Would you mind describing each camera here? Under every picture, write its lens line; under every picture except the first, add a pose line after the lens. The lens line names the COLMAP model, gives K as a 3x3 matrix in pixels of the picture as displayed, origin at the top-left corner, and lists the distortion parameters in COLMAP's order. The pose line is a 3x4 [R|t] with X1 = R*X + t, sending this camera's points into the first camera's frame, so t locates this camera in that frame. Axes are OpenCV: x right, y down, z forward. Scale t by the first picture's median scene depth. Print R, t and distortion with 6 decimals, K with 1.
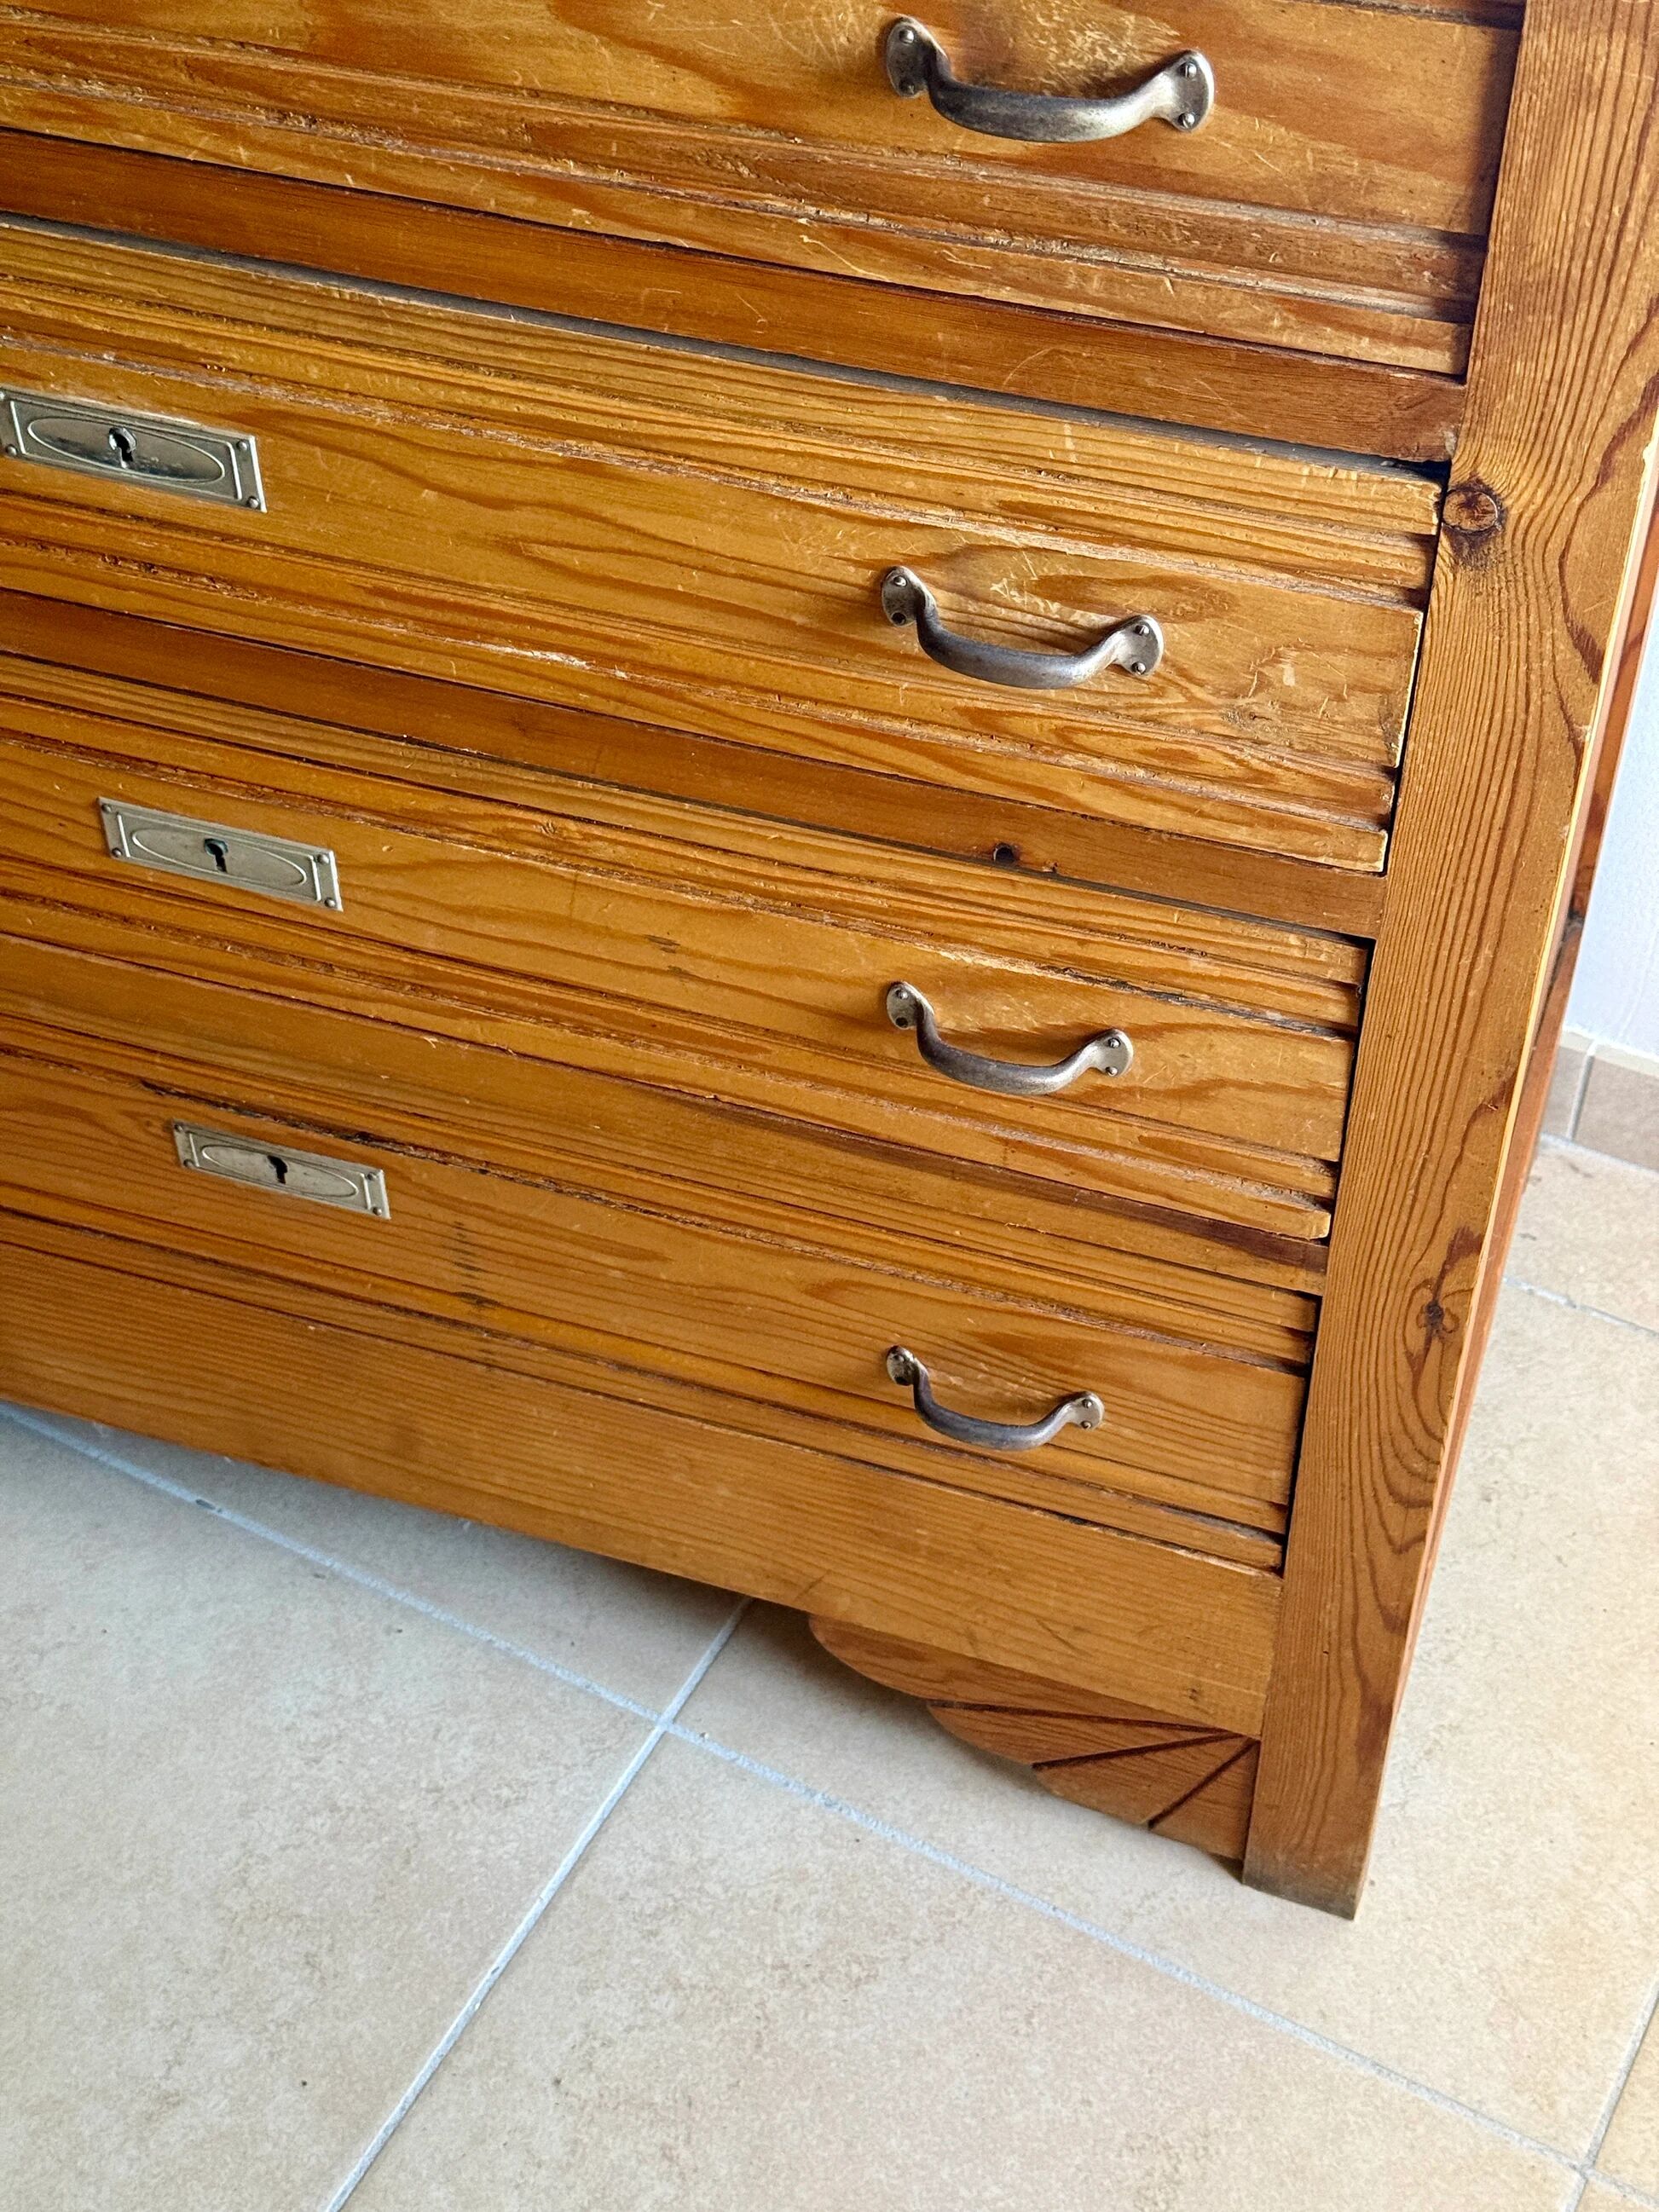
lens RADIAL K [[3114.6, 0, 837.9], [0, 3114.6, 1121.3], [0, 0, 1]] dist [0.190018, -0.391092]
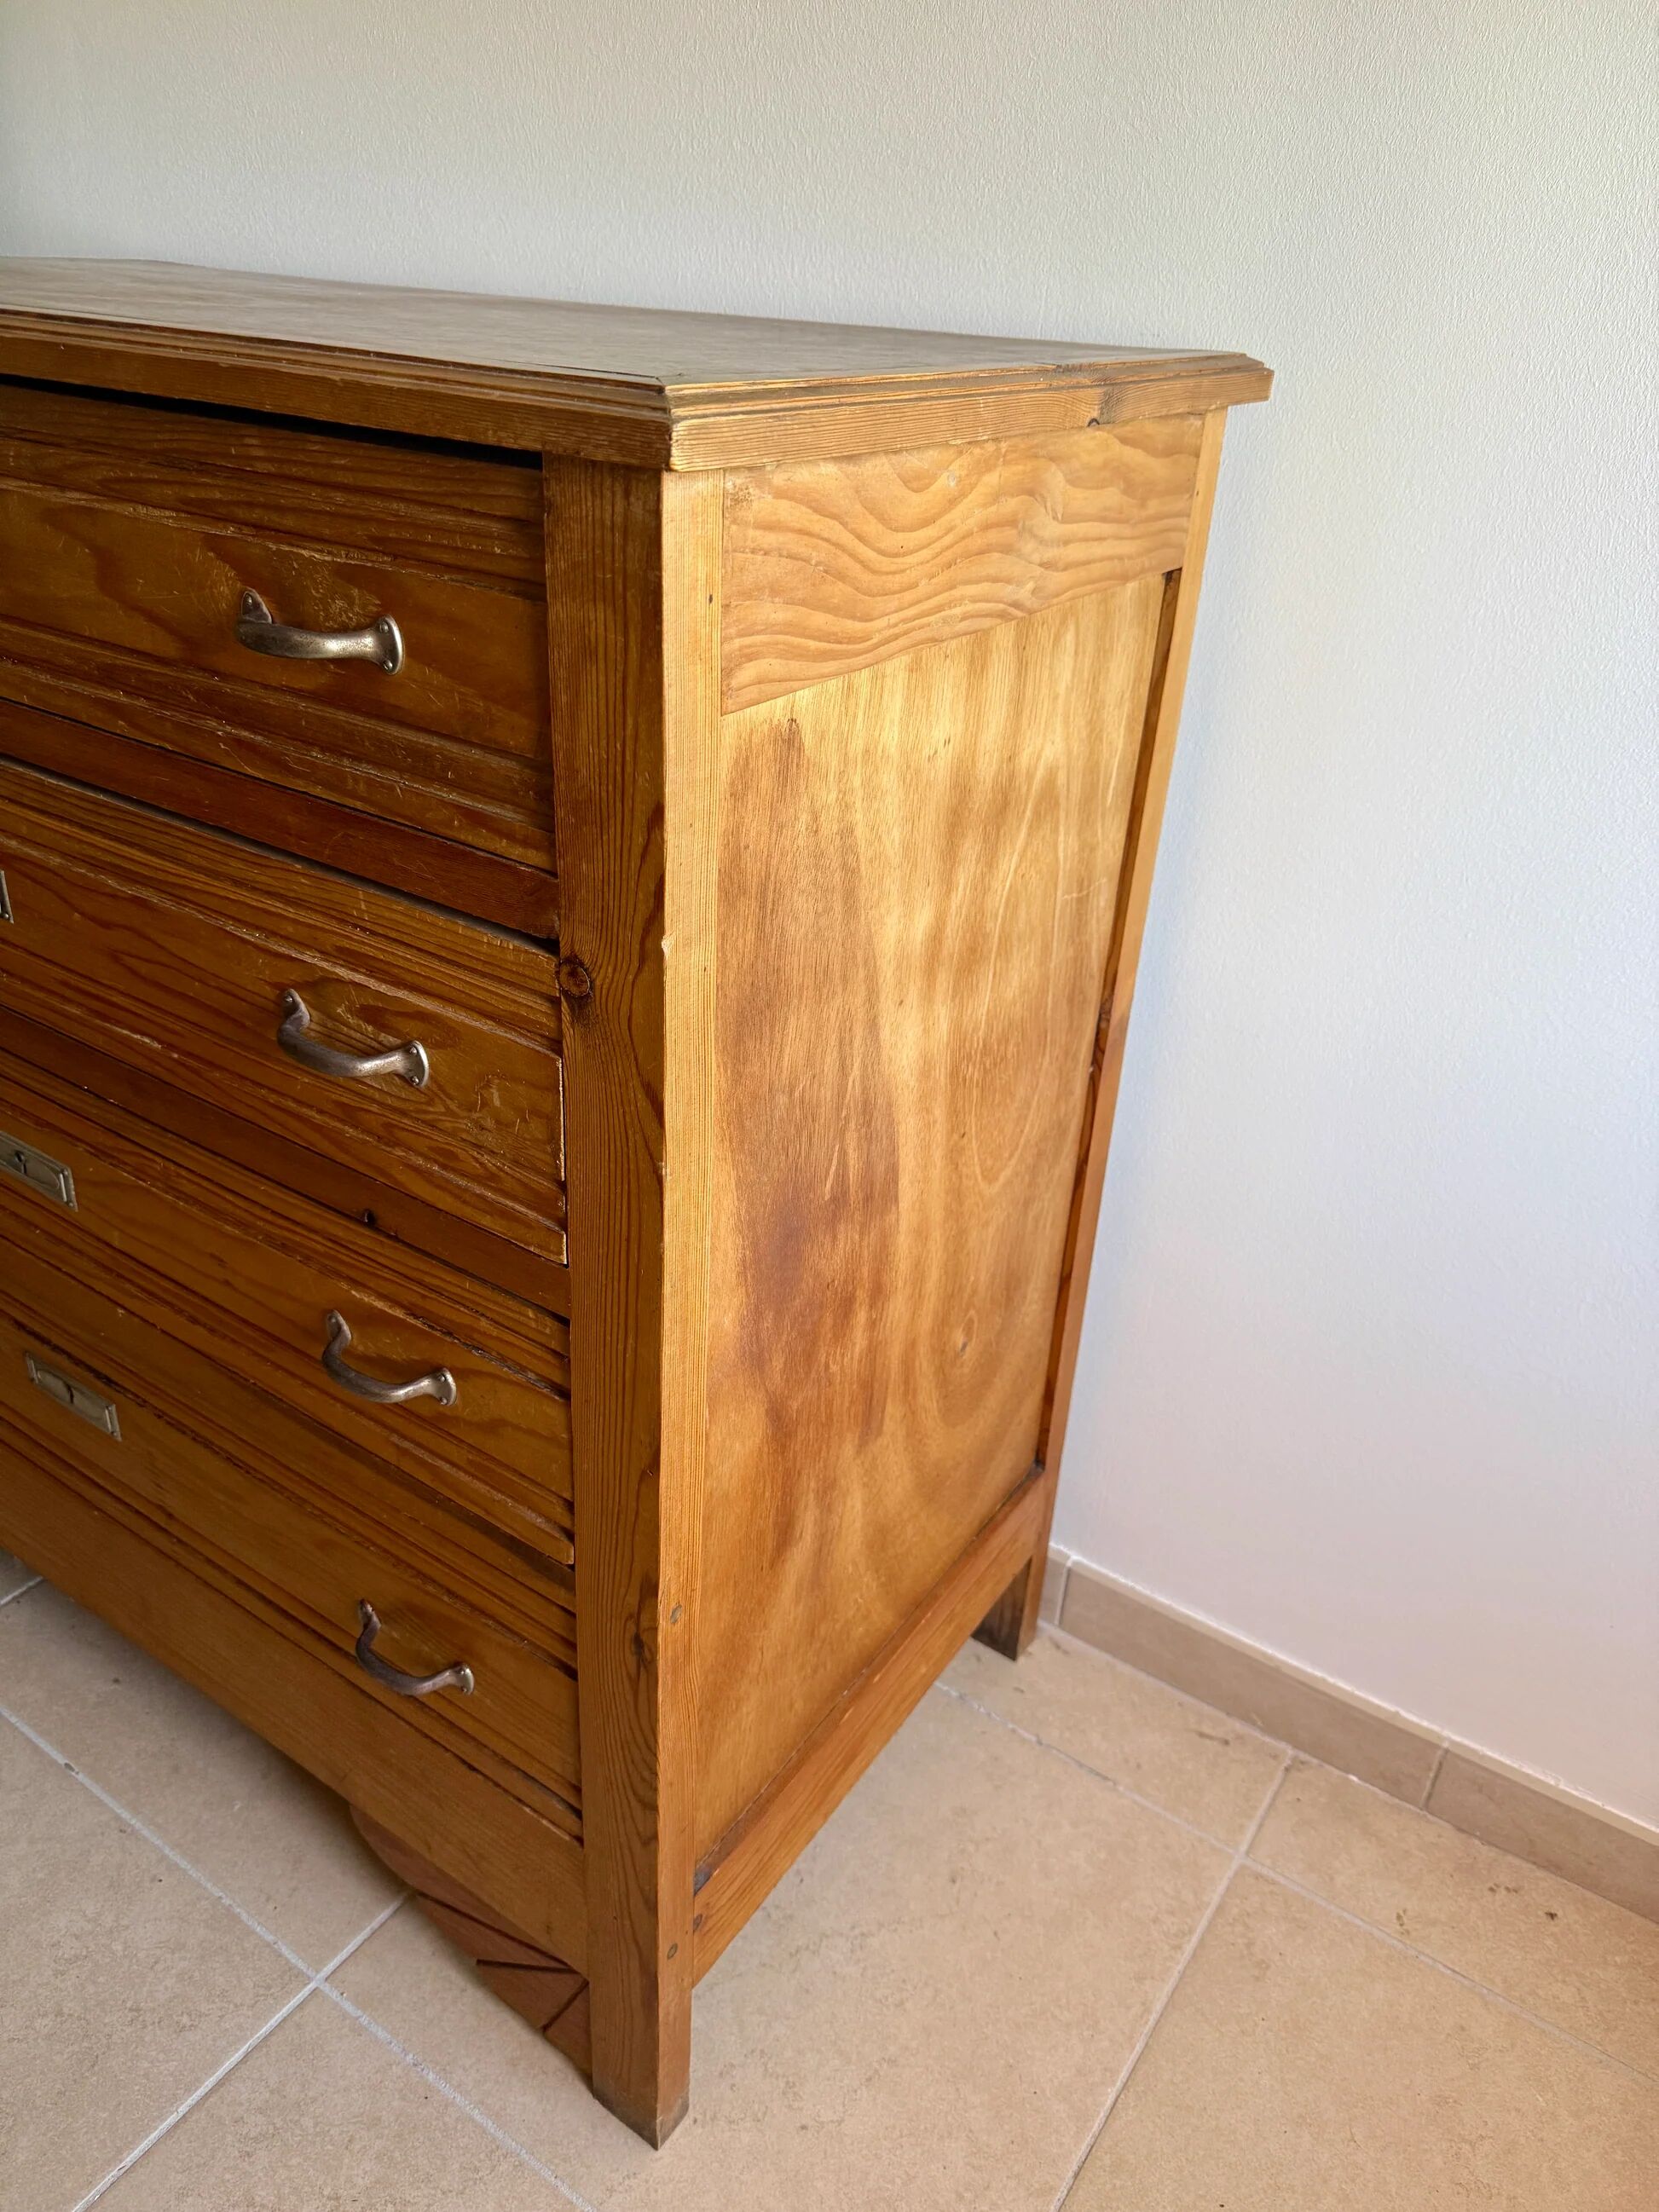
lens RADIAL K [[1568.3, 0, 830.4], [0, 1568.3, 1115.9], [0, 0, 1]] dist [0.186977, -0.441504]
pose [[0.962433, 0.183603, -0.200031, 0.420724], [-0.235783, 0.930477, -0.280390, 0.027060], [0.134644, 0.317021, 0.938812, 0.353739]]
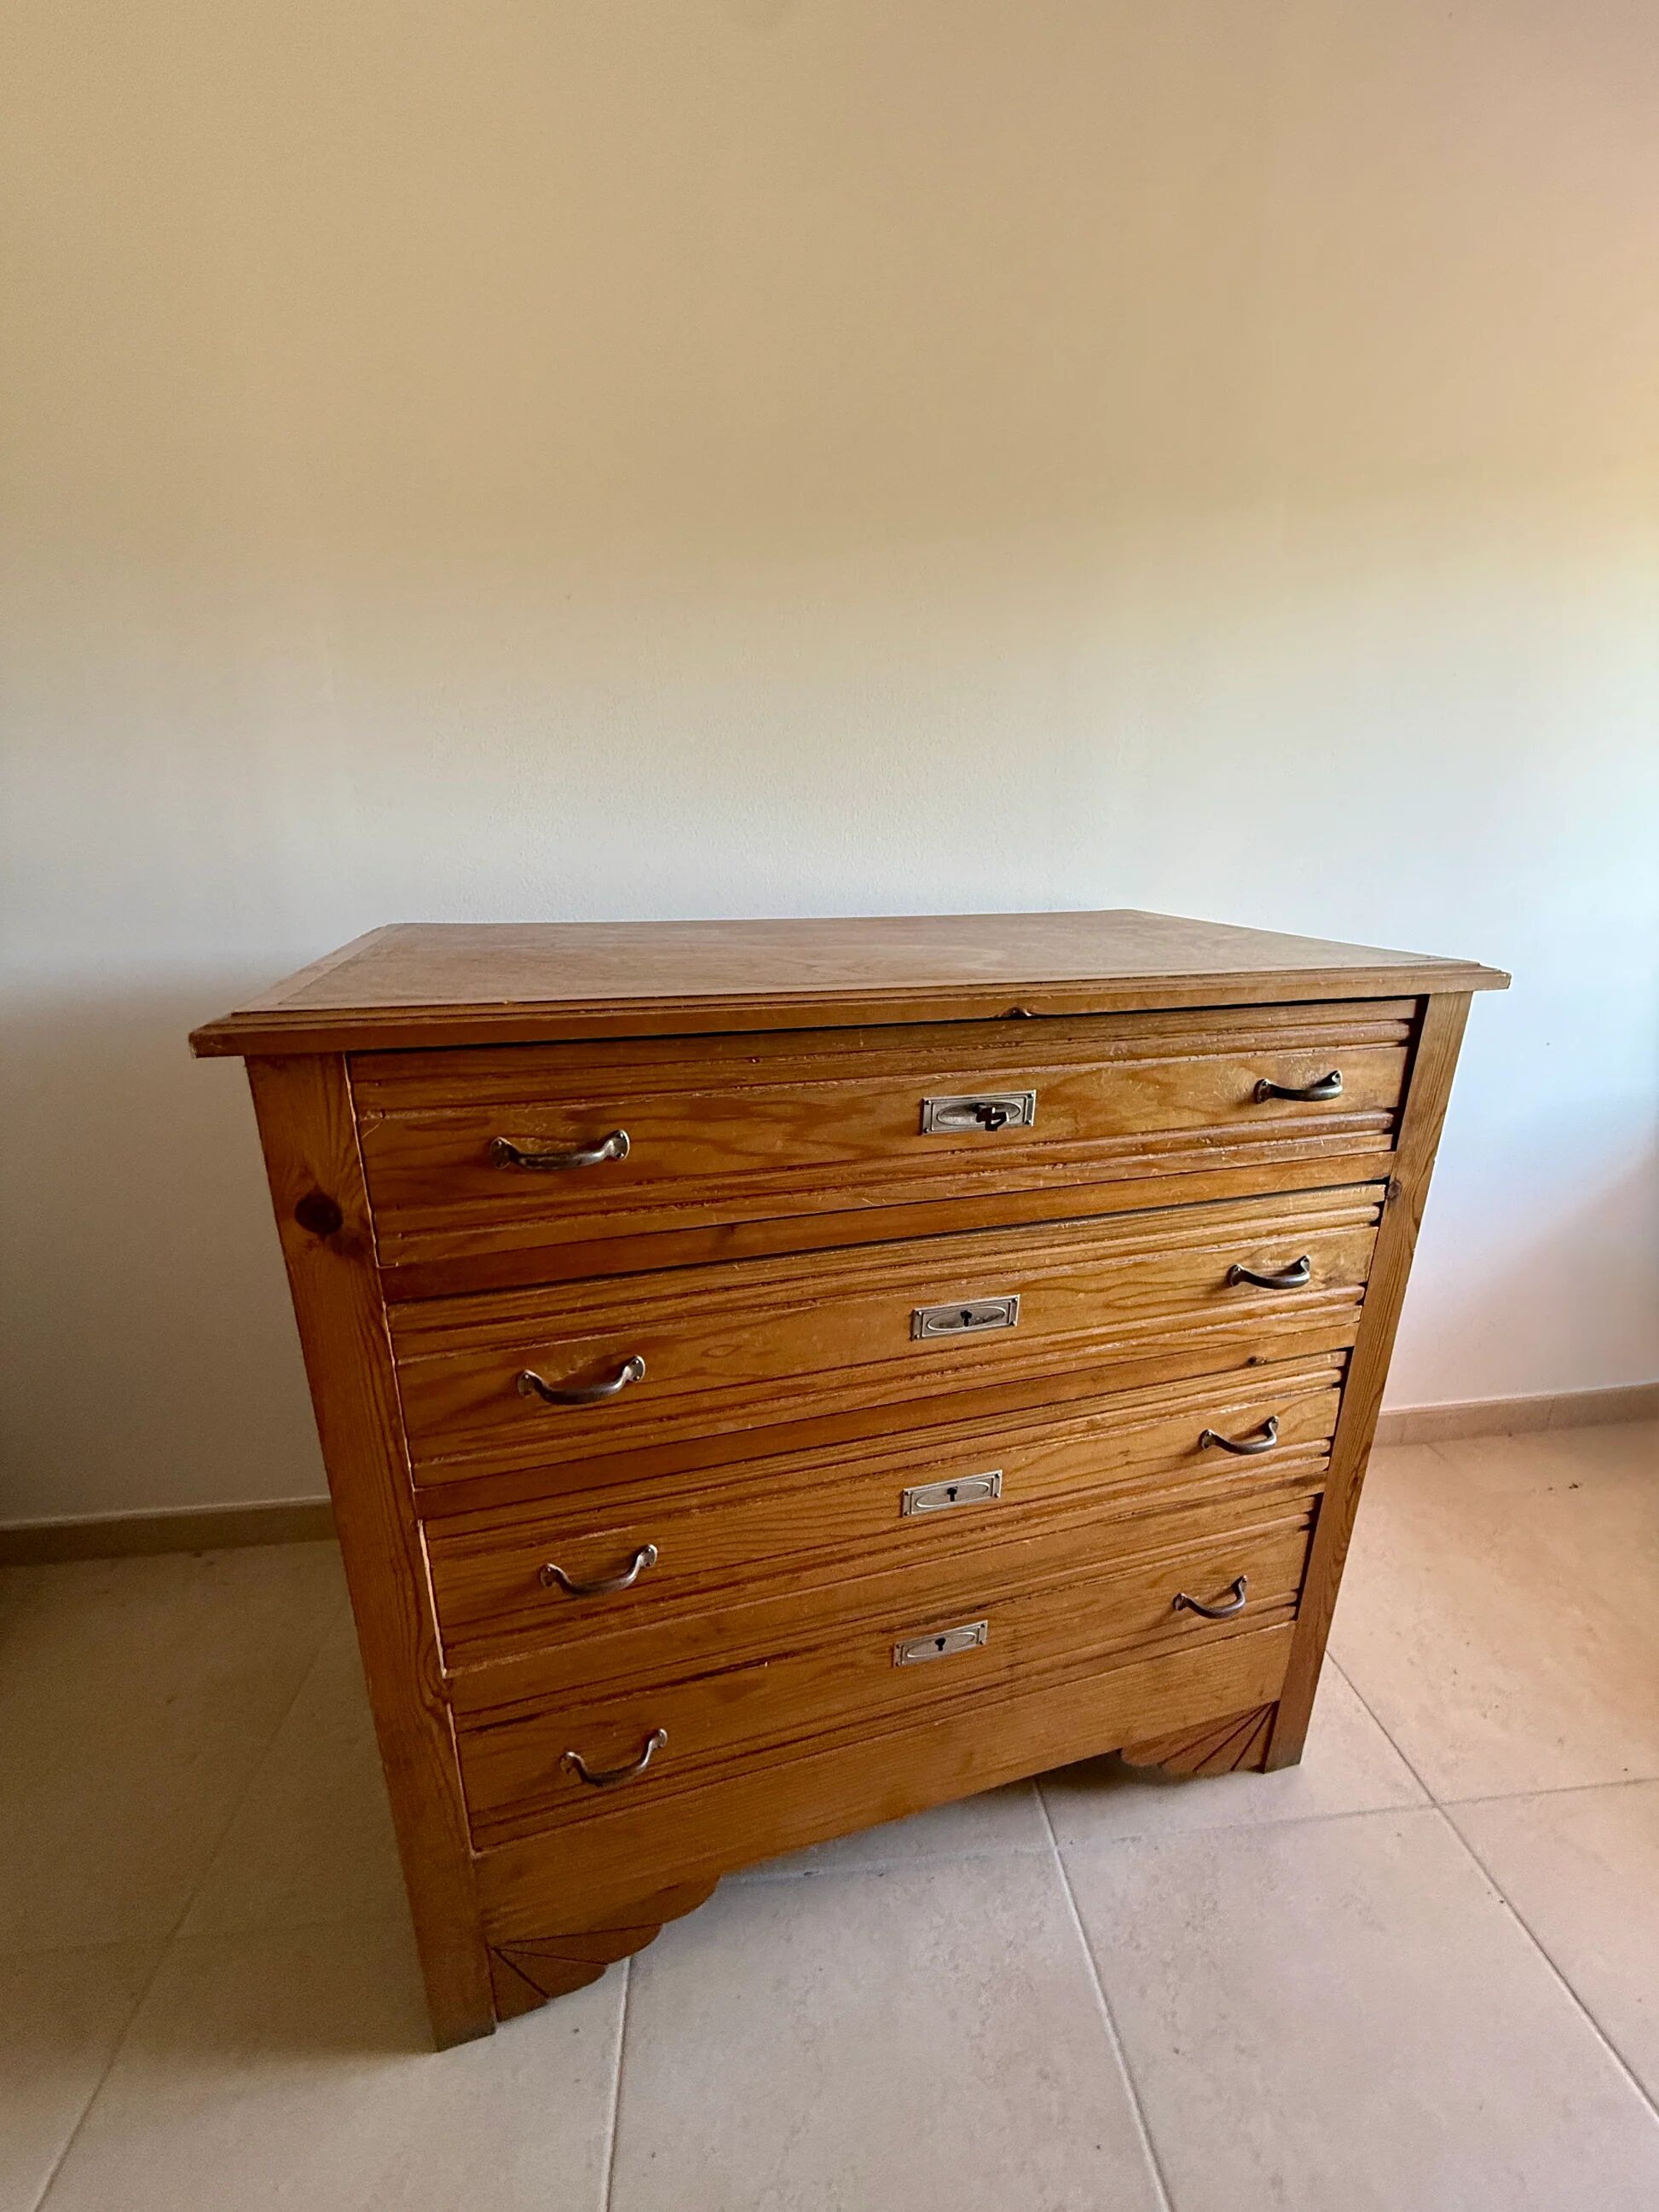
lens RADIAL K [[881.7, 0, 833.4], [0, 881.7, 1099.3], [0, 0, 1]] dist [-0.000354, -0.000174]
pose [[0.820667, -0.148639, 0.551736, -0.719307], [0.396349, 0.843603, -0.362272, -0.157701], [-0.411598, 0.515984, 0.751230, 0.455222]]
